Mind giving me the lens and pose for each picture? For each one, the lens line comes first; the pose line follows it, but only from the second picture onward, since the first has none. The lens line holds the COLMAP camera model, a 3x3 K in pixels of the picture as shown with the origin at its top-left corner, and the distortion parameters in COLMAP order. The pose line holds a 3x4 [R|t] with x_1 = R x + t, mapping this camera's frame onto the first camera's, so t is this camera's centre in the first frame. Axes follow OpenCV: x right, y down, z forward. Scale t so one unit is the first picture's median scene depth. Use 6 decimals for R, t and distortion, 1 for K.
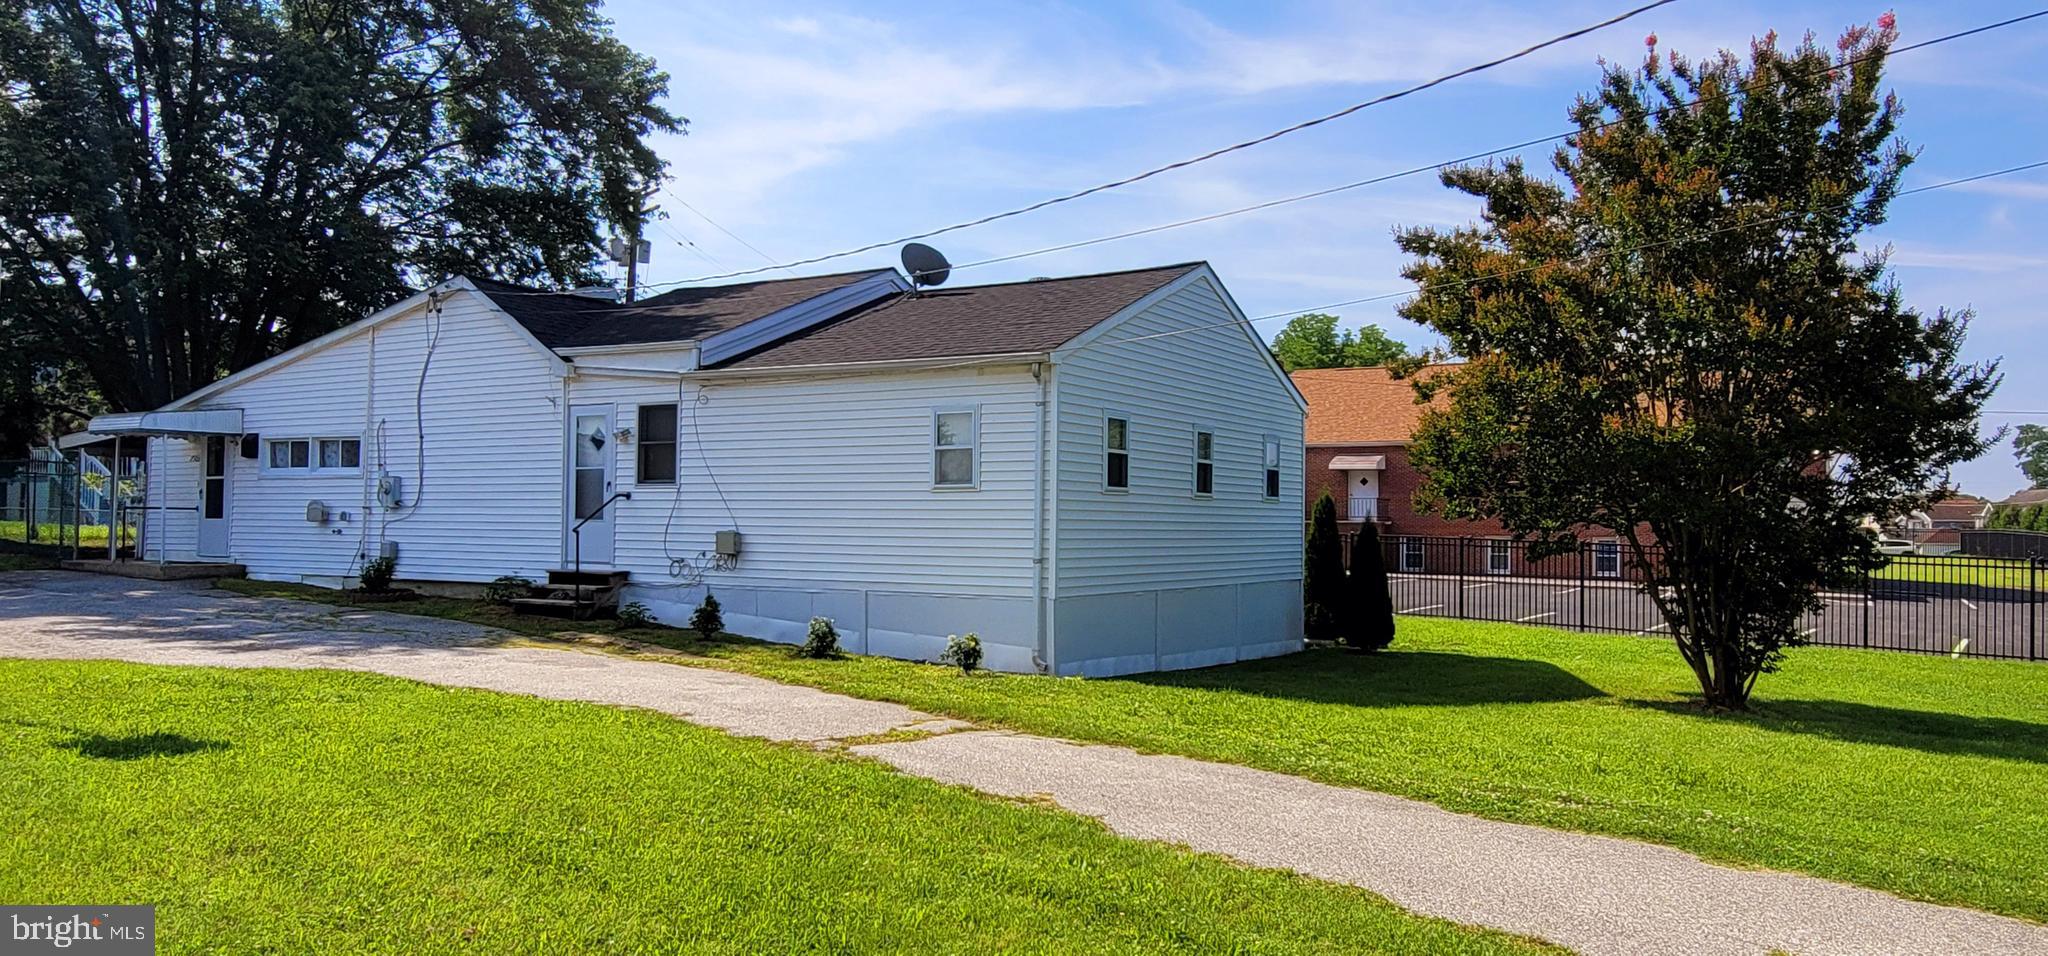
lens RADIAL K [[1417.1, 0, 1024.0], [0, 1417.1, 478.0], [0, 0, 1]] dist [-0.002710, 0.000040]
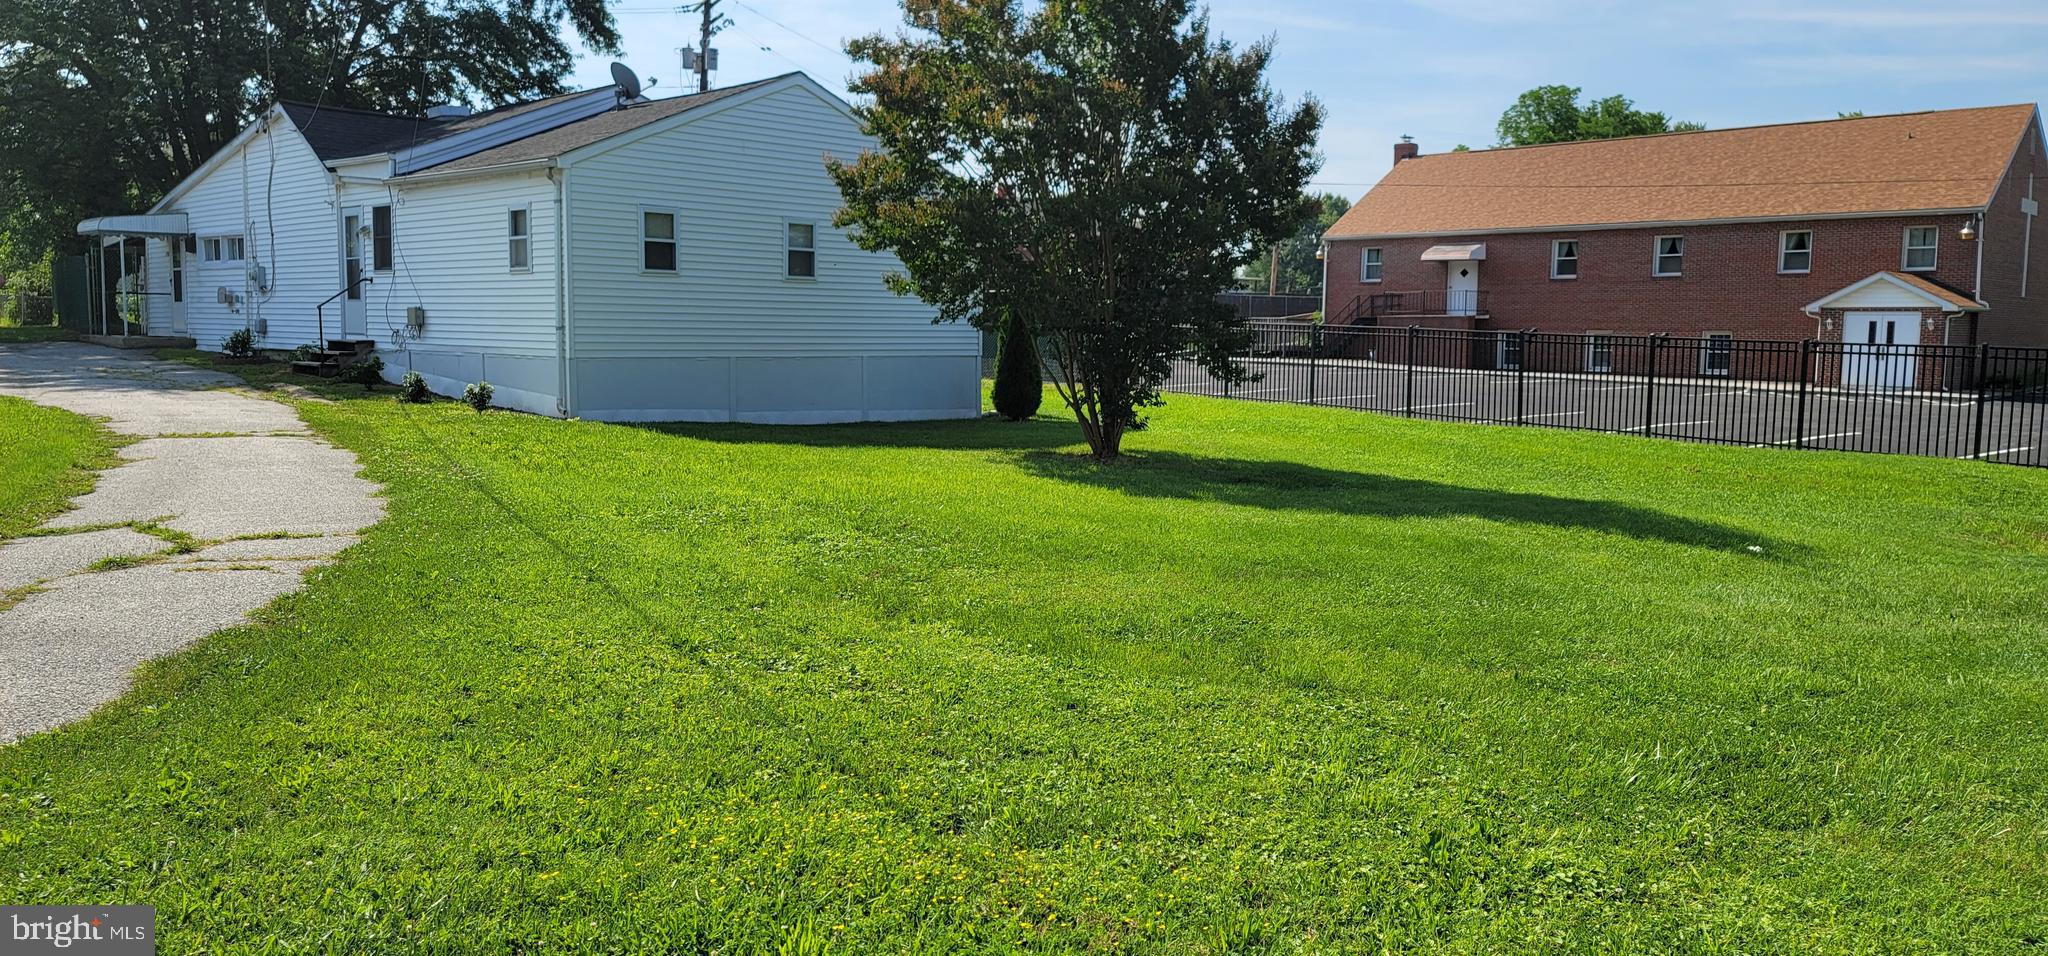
lens RADIAL K [[1496.0, 0, 1001.4], [0, 1496.0, 474.3], [0, 0, 1]] dist [0.050452, -0.004918]
pose [[0.965428, 0.026934, -0.259274, 0.592062], [0.006674, 0.991768, 0.127877, 0.015264], [0.260584, -0.125187, 0.957301, -0.152889]]
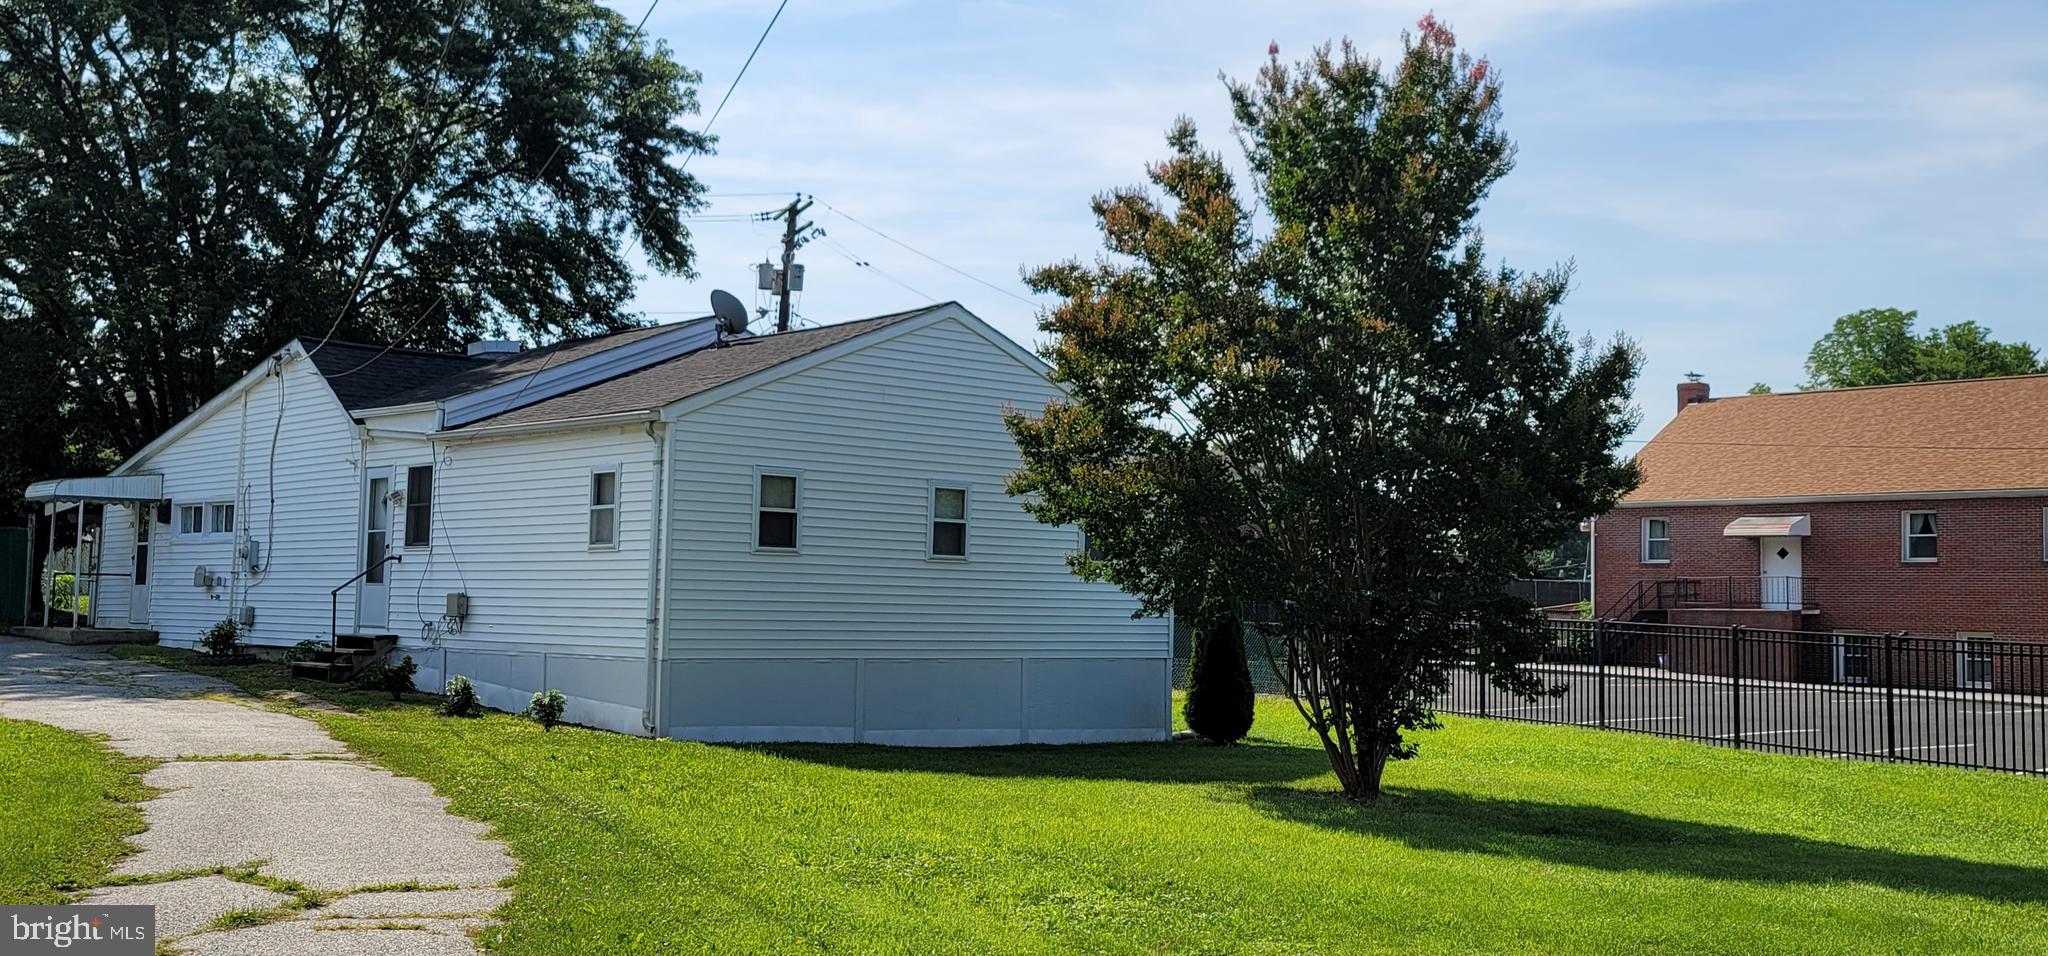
lens RADIAL K [[2006.4, 0, 1044.2], [0, 2006.4, 475.0], [0, 0, 1]] dist [0.095600, -0.139668]
pose [[0.953634, -0.012259, -0.300718, 0.556160], [0.000382, 0.999219, -0.039523, 0.009804], [0.300968, 0.037576, 0.952894, -0.205325]]
